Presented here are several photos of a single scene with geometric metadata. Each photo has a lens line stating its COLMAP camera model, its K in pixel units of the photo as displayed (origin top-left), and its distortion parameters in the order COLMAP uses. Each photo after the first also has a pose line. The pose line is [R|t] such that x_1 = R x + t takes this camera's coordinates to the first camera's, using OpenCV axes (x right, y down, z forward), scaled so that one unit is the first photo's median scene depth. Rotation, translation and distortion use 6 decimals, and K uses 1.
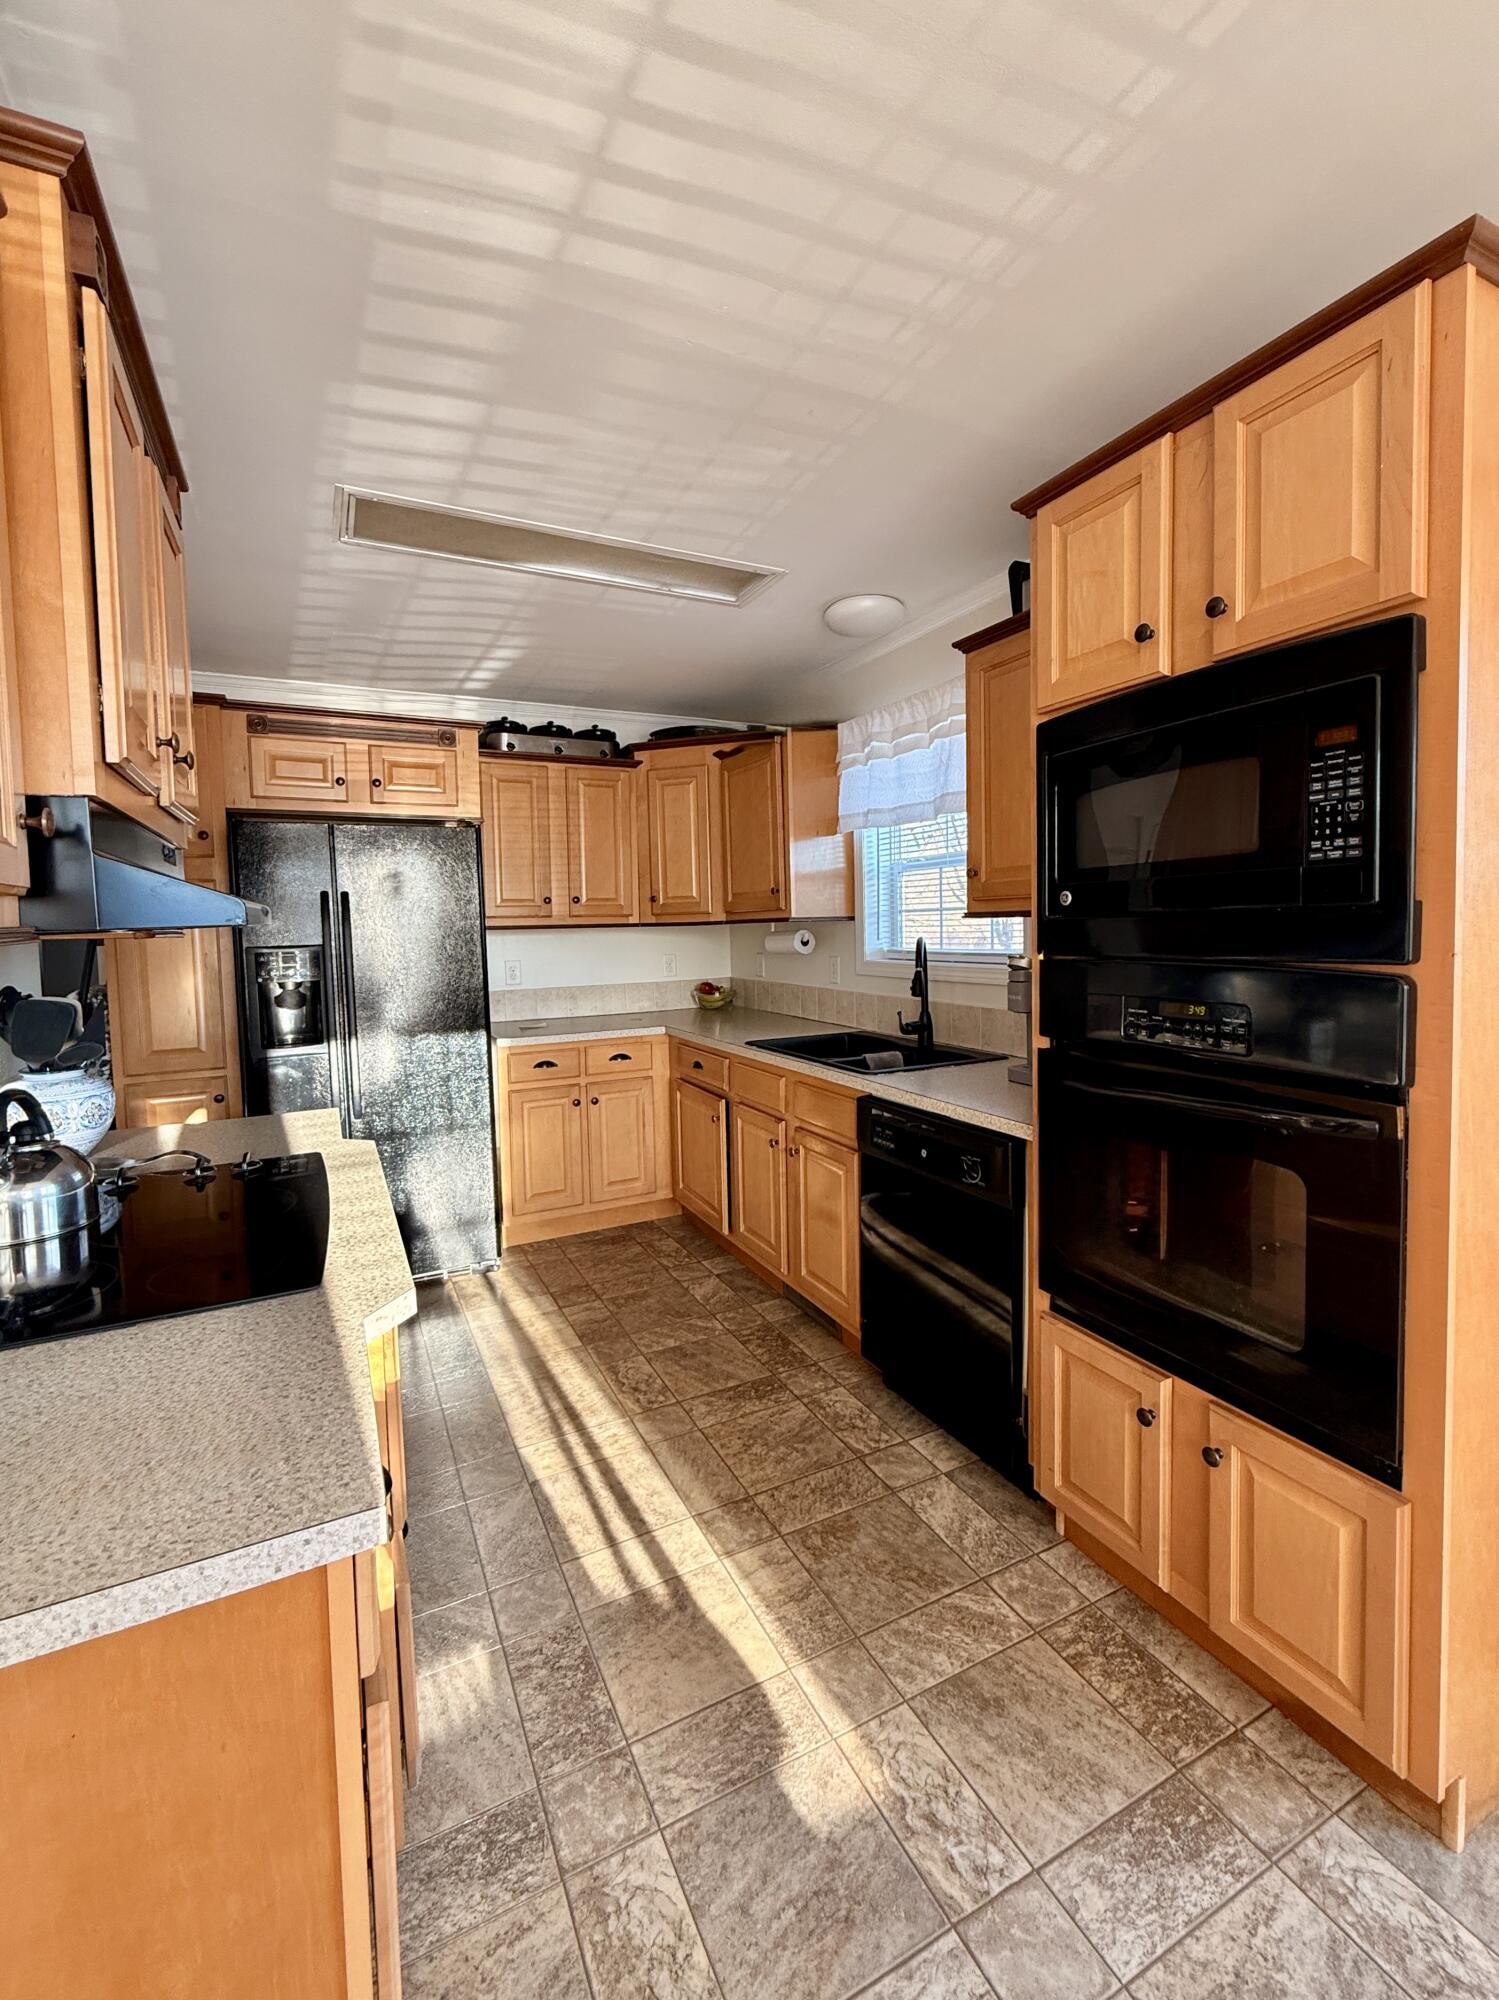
lens RADIAL K [[852.2, 0, 753.5], [0, 852.2, 968.0], [0, 0, 1]] dist [-0.000386, -0.000226]
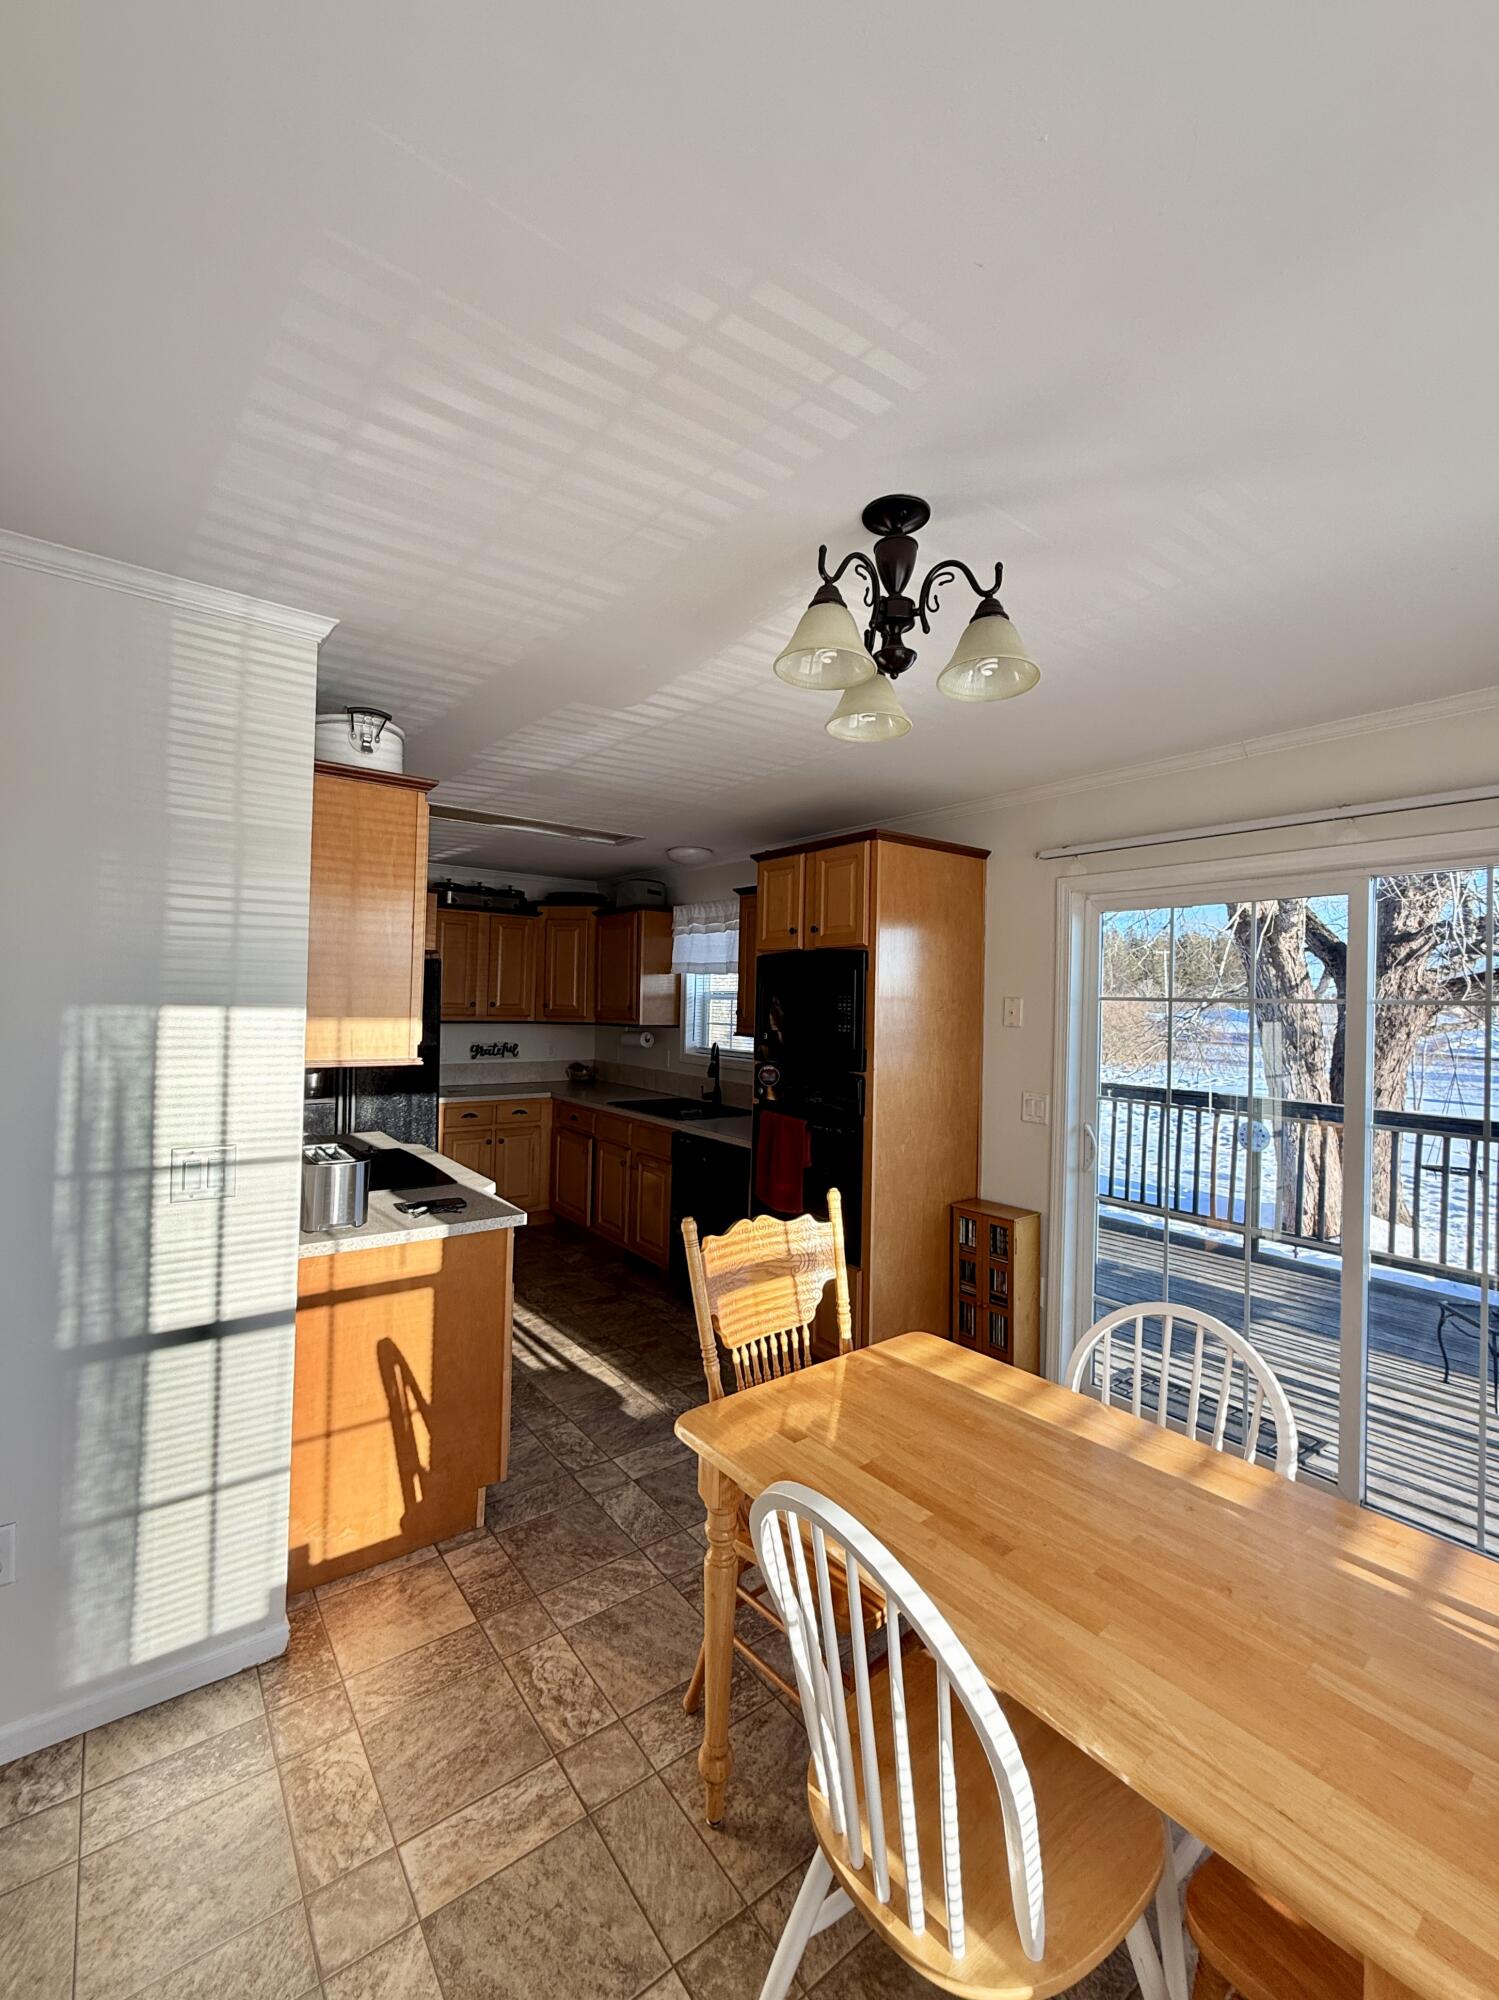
lens RADIAL K [[814.2, 0, 751.1], [0, 814.2, 989.4], [0, 0, 1]] dist [0.000804, -0.000220]
pose [[0.981732, 0.046557, 0.184487, -0.037311], [-0.034005, 0.996923, -0.070627, -0.027170], [-0.187207, 0.063063, 0.980294, -0.580336]]
